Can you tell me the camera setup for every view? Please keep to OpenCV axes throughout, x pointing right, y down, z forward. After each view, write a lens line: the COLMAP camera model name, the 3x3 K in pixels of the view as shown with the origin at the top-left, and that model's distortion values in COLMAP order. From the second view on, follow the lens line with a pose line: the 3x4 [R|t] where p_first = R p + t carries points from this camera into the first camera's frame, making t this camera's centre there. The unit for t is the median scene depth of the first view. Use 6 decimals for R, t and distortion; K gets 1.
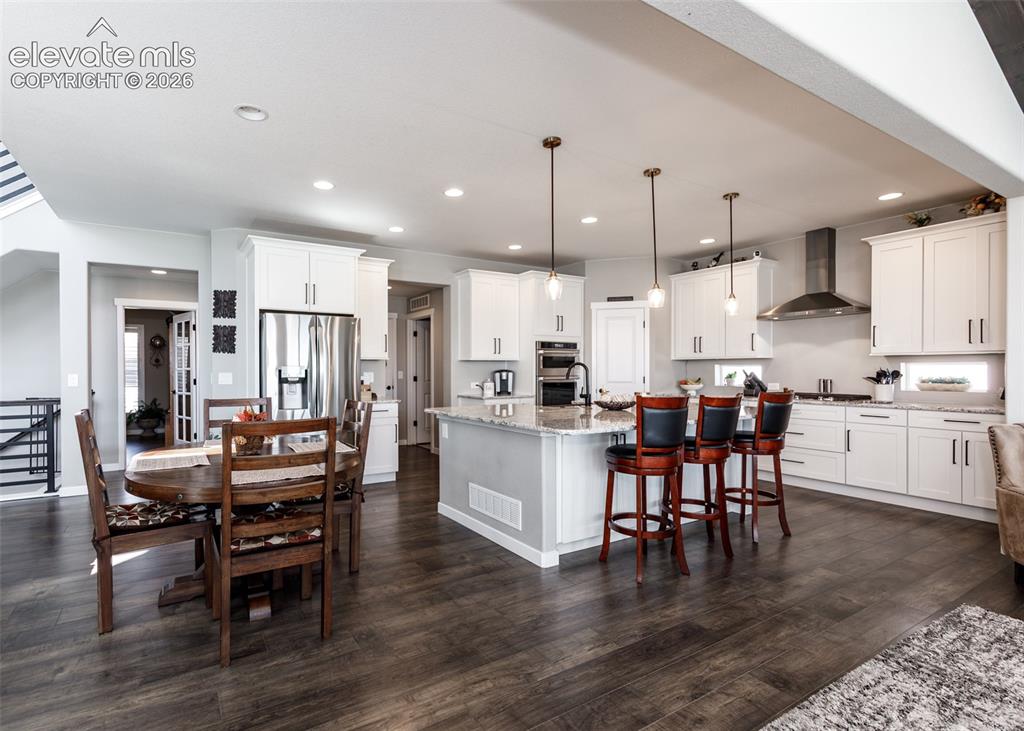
lens RADIAL K [[493.8, 0, 463.6], [0, 493.8, 369.9], [0, 0, 1]] dist [0.001726, 0.002075]
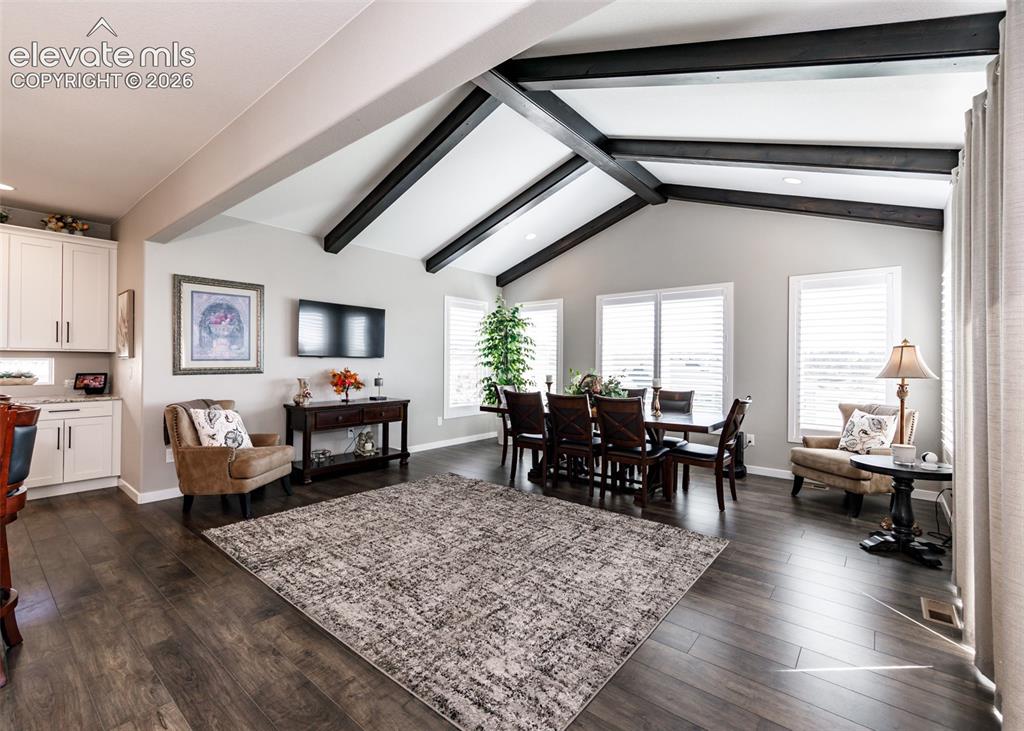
lens RADIAL K [[444.7, 0, 516.5], [0, 444.7, 364.0], [0, 0, 1]] dist [0.001283, 0.000911]
pose [[-0.347904, -0.003207, 0.937525, -0.242869], [-0.007044, 0.999975, 0.000807, -0.009218], [-0.937504, -0.006324, -0.347918, 0.287058]]
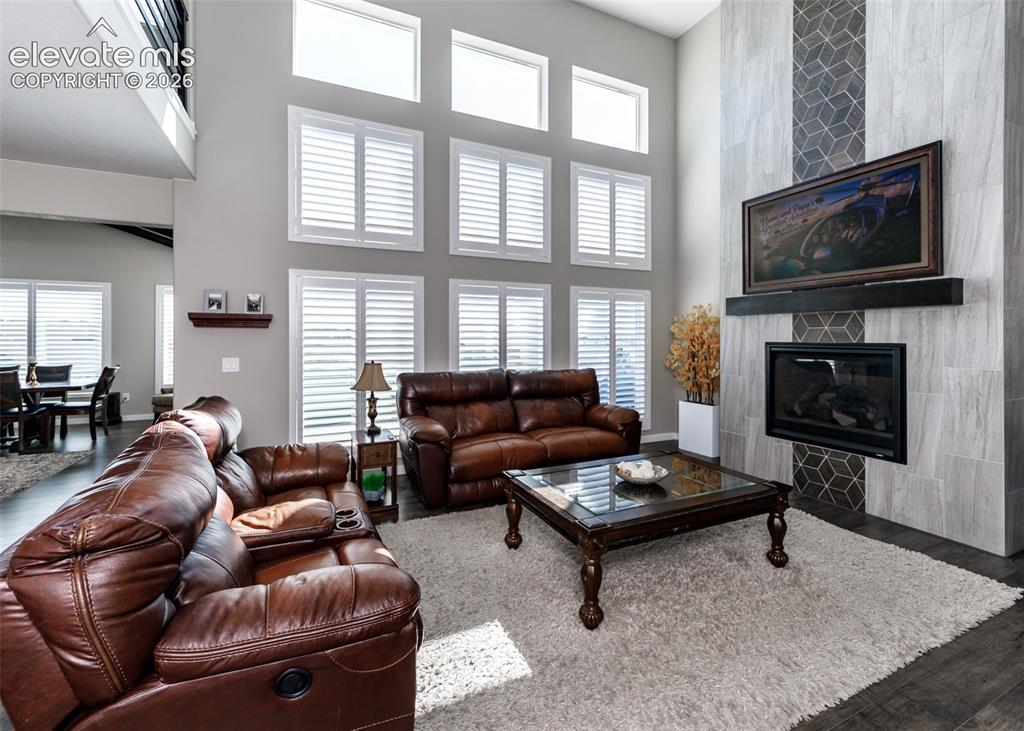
lens RADIAL K [[443.5, 0, 500.0], [0, 443.5, 340.4], [0, 0, 1]] dist [0.021219, -0.000733]
pose [[-0.994506, -0.004337, 0.104586, -0.798192], [-0.003576, 0.999966, 0.007466, -0.035292], [-0.104615, 0.007051, -0.994488, 0.727172]]
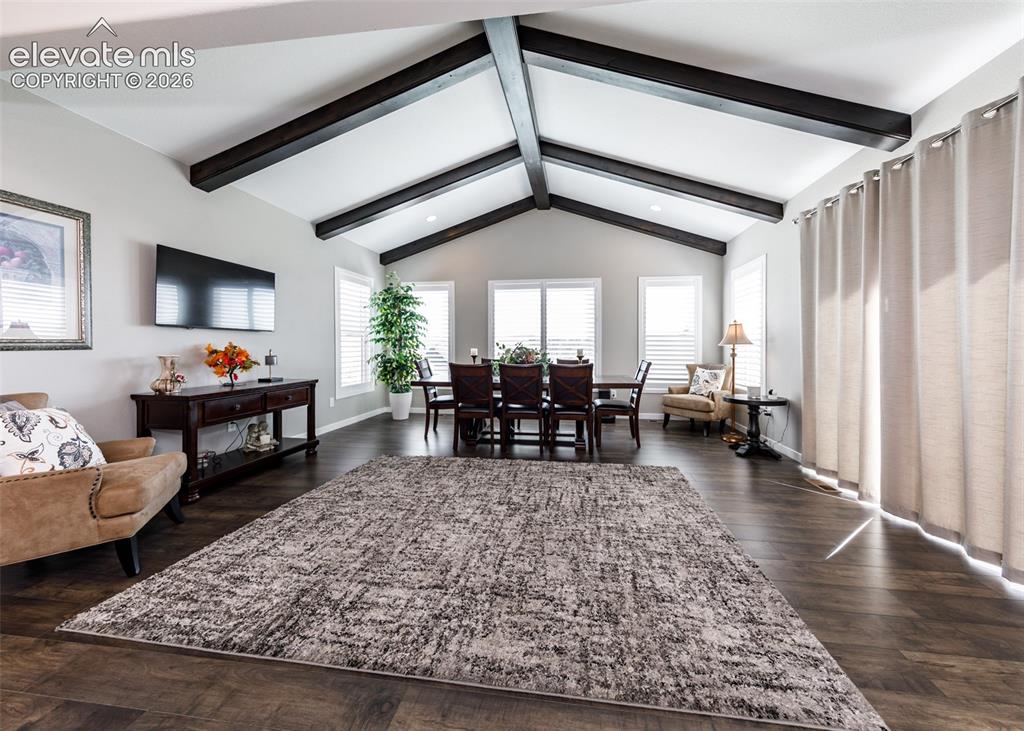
lens RADIAL K [[358.3, 0, 526.6], [0, 358.3, 351.4], [0, 0, 1]] dist [0.003662, -0.000394]
pose [[-0.785376, -0.005764, 0.618992, 0.030075], [0.002588, 0.999917, 0.012596, 0.011794], [-0.619014, 0.011495, -0.785296, 0.469912]]
